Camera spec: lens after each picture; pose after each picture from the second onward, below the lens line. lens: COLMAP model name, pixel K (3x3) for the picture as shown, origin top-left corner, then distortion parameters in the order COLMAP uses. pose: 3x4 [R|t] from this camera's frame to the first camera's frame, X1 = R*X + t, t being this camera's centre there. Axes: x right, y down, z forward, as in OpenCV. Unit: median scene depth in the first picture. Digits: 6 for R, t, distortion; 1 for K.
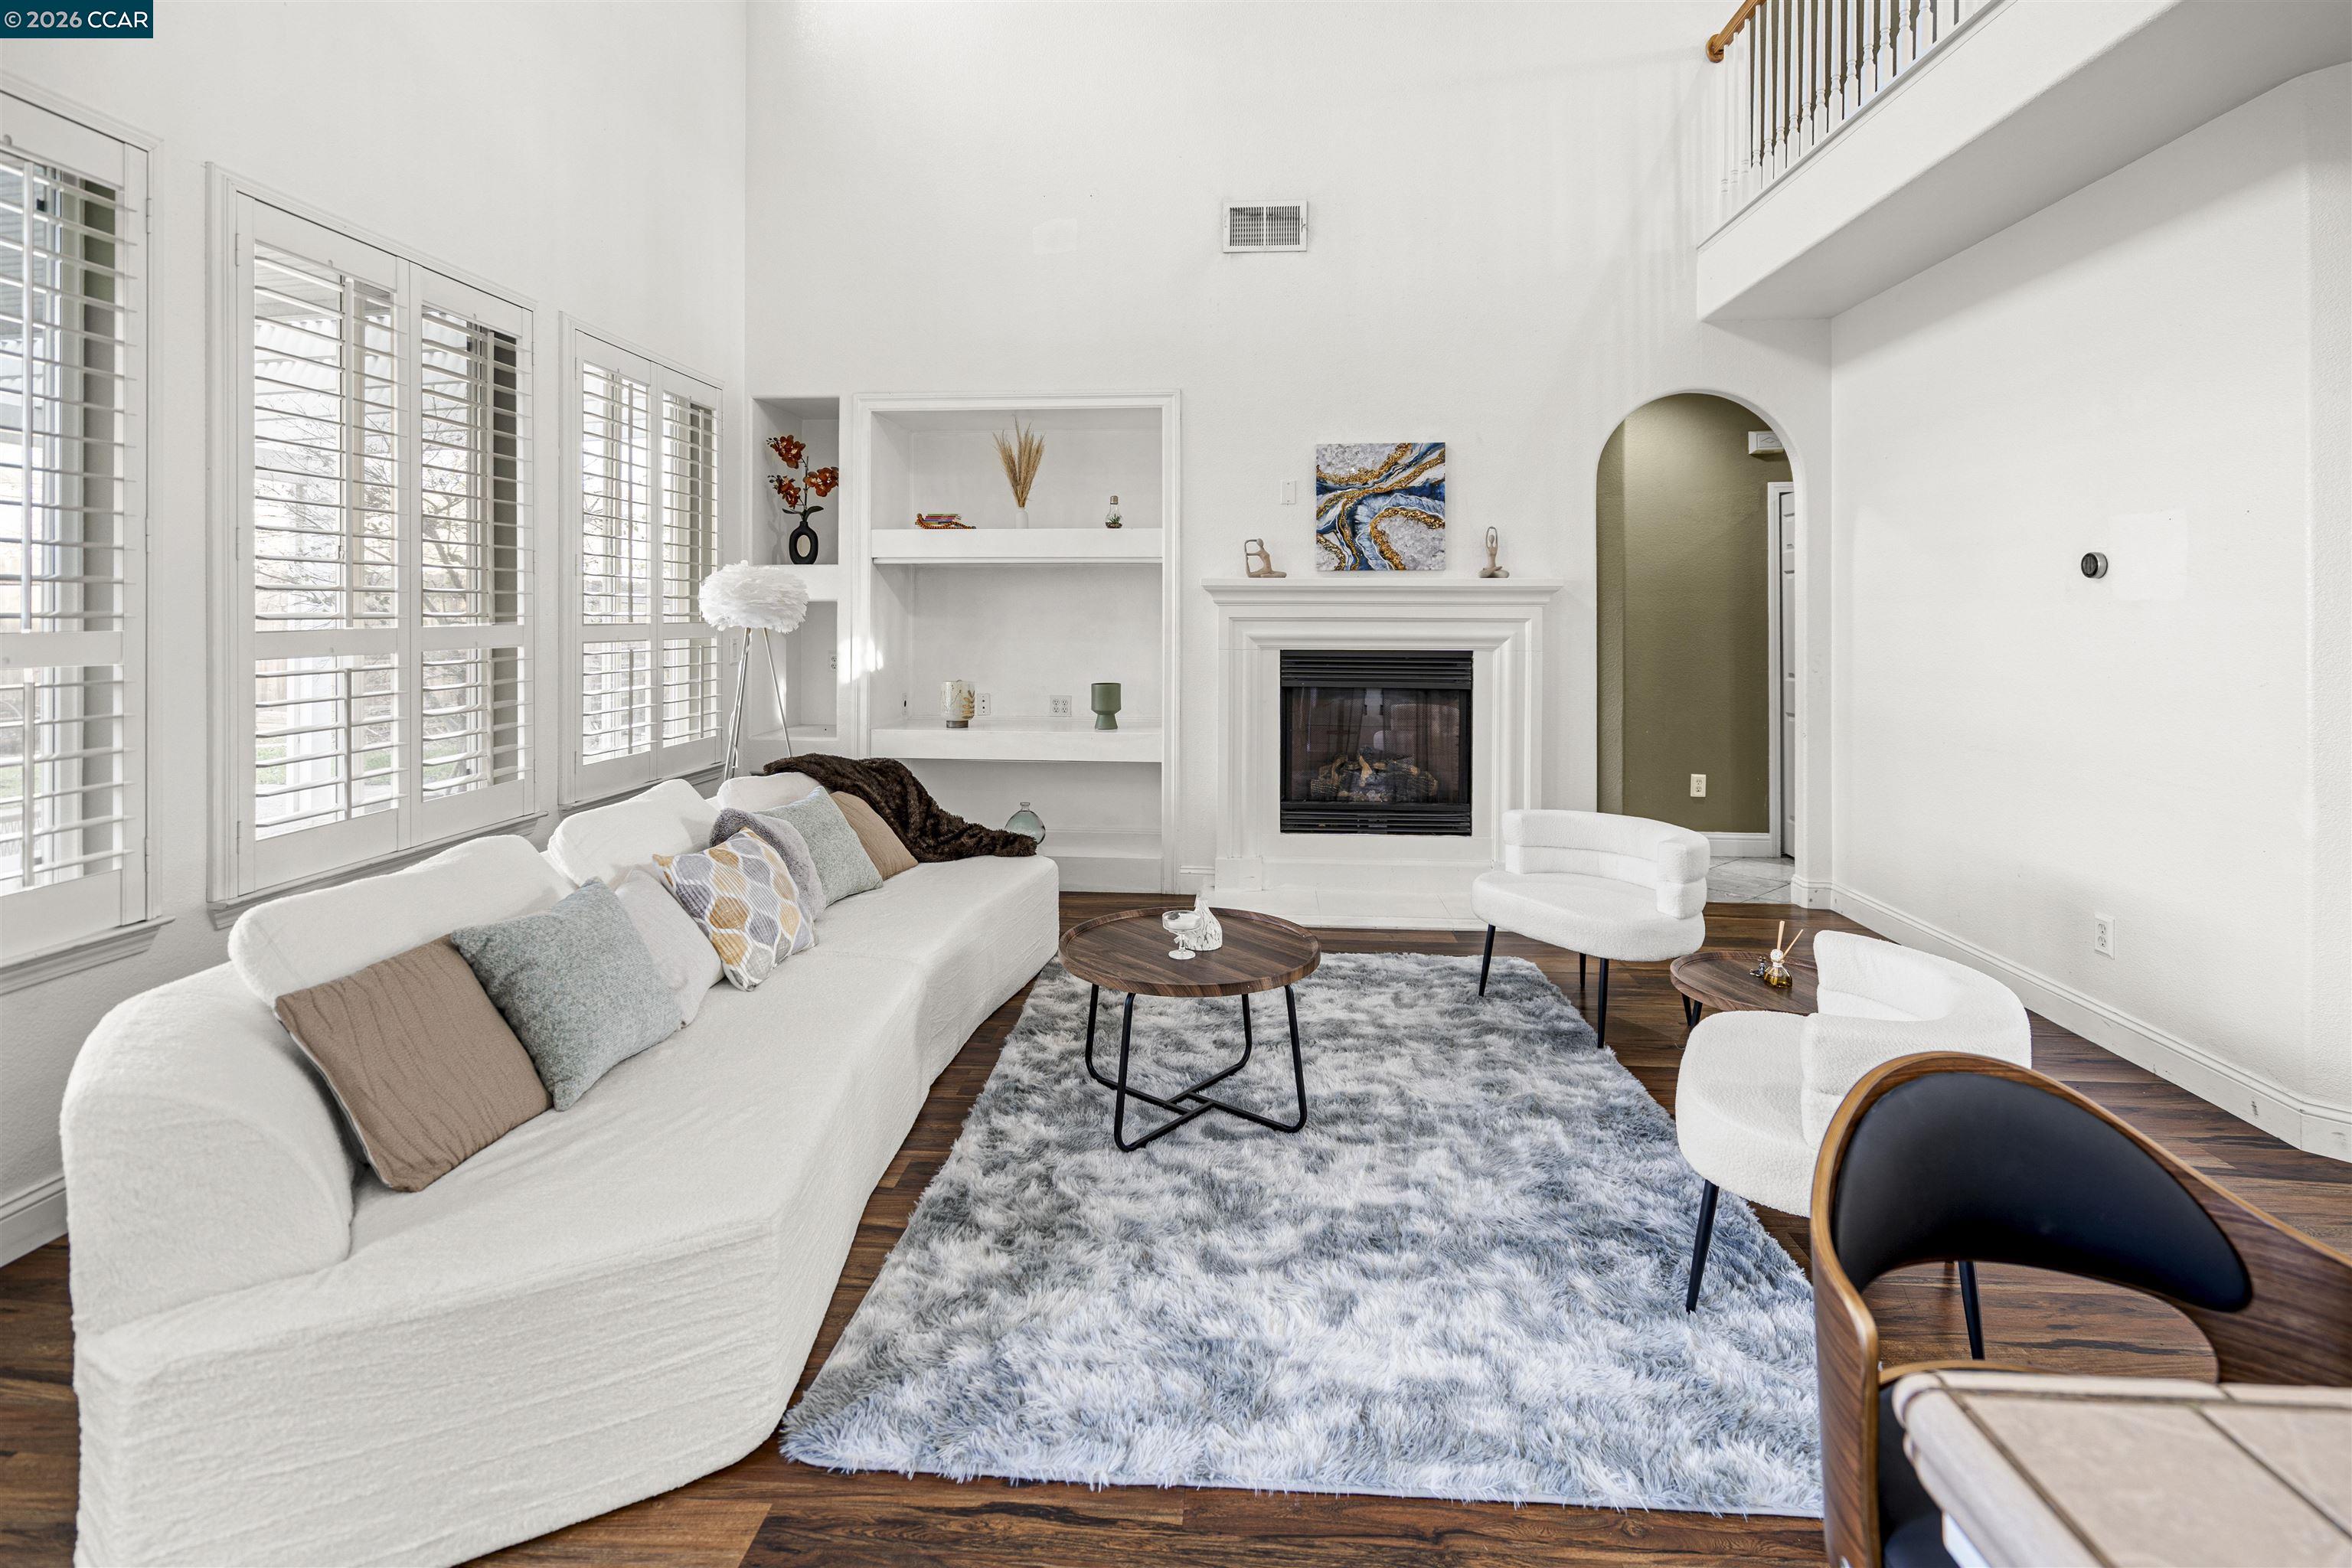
lens RADIAL K [[1101.9, 0, 1197.5], [0, 1101.9, 622.7], [0, 0, 1]] dist [0.001324, 0.000466]
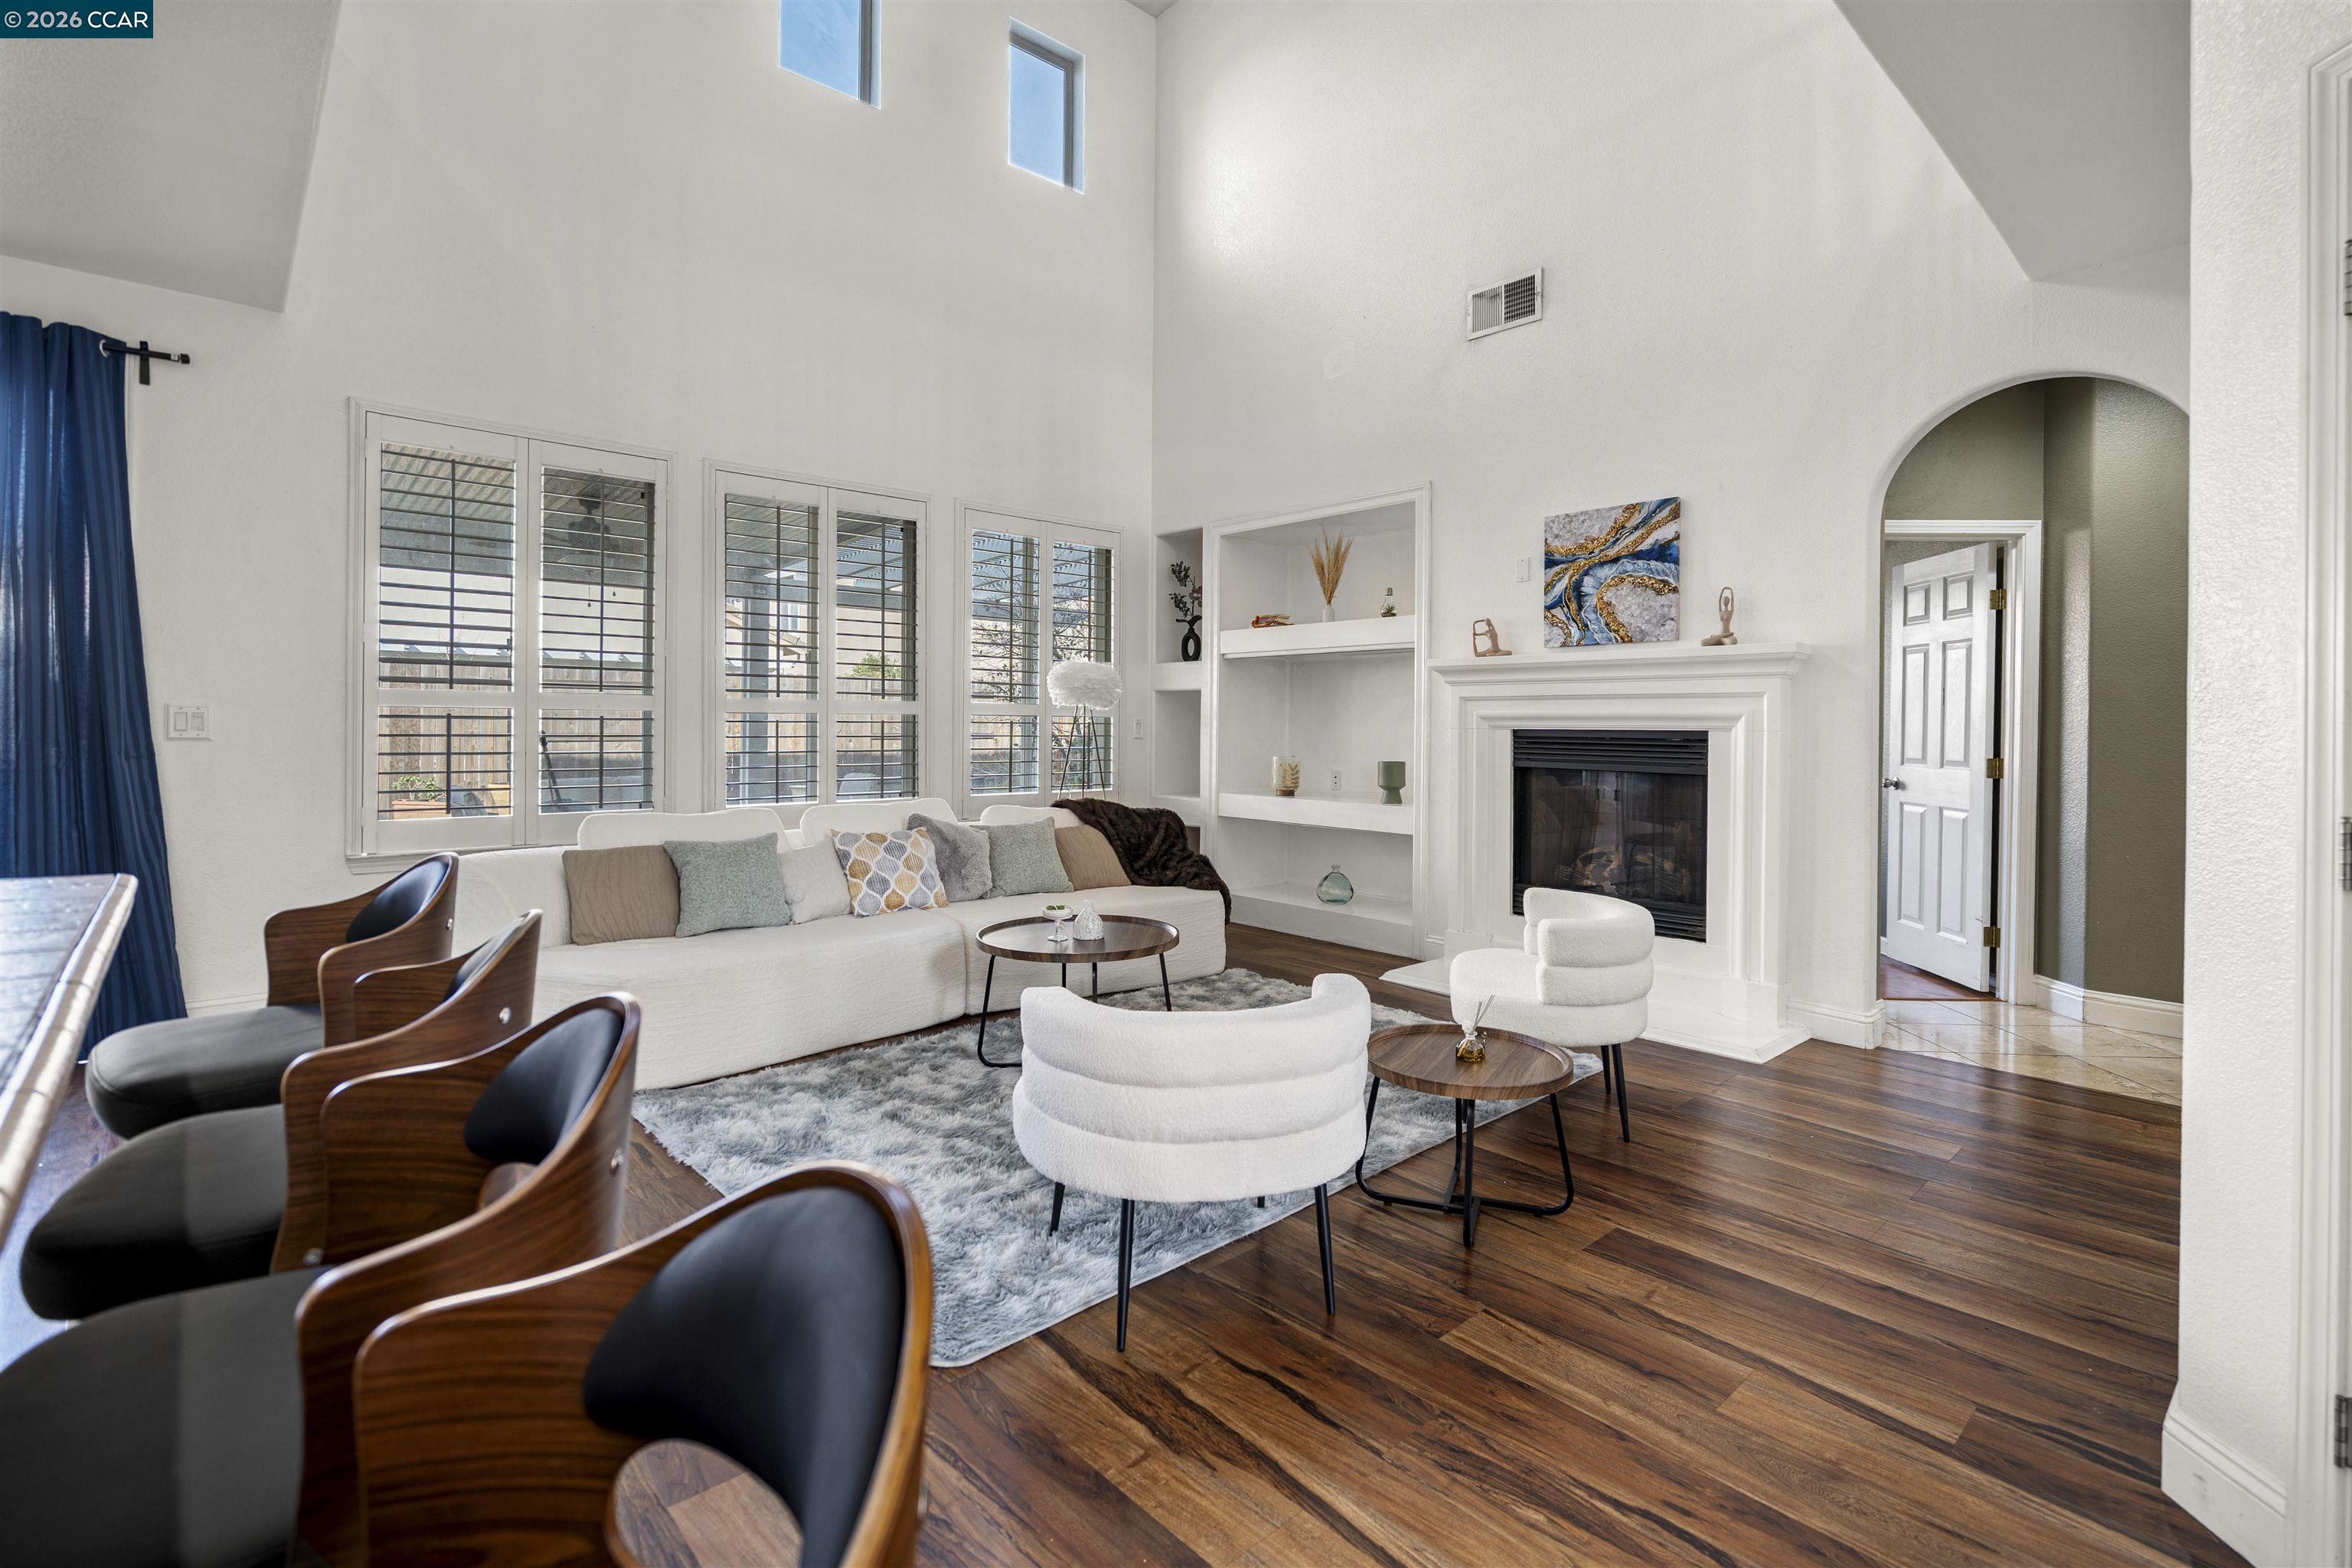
lens RADIAL K [[1101.9, 0, 1228.3], [0, 1101.9, 744.3], [0, 0, 1]] dist [0.001324, 0.000466]
pose [[0.733356, 0.013706, -0.679706, 0.565514], [-0.010858, 0.999905, 0.008448, 0.032663], [0.679758, 0.001185, 0.733436, 0.100487]]
